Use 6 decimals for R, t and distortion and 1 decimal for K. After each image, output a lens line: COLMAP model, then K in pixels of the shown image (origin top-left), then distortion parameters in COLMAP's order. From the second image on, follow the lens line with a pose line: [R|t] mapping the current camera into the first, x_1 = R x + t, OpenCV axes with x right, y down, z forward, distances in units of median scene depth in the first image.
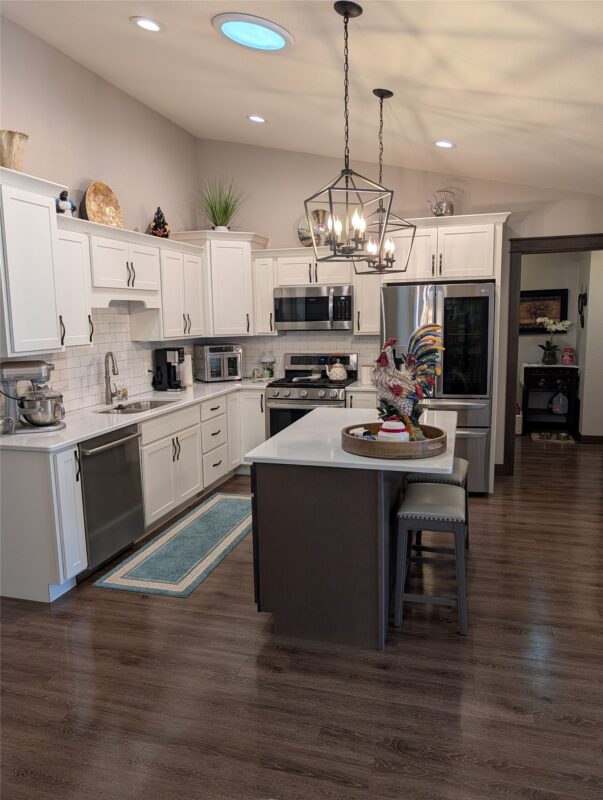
lens RADIAL K [[578.7, 0, 301.5], [0, 578.7, 400.0], [0, 0, 1]] dist [0.063405, -0.074068]
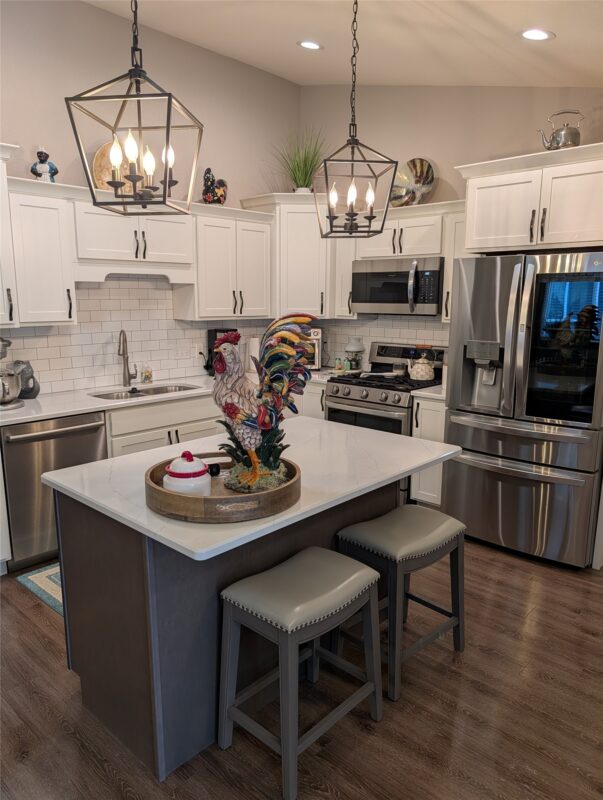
lens RADIAL K [[584.1, 0, 302.1], [0, 584.1, 409.7], [0, 0, 1]] dist [0.027758, -0.000132]
pose [[0.891825, 0.109336, -0.438969, 0.293367], [-0.086691, 0.993675, 0.071374, -0.040414], [0.443996, -0.025599, 0.895663, 0.242384]]
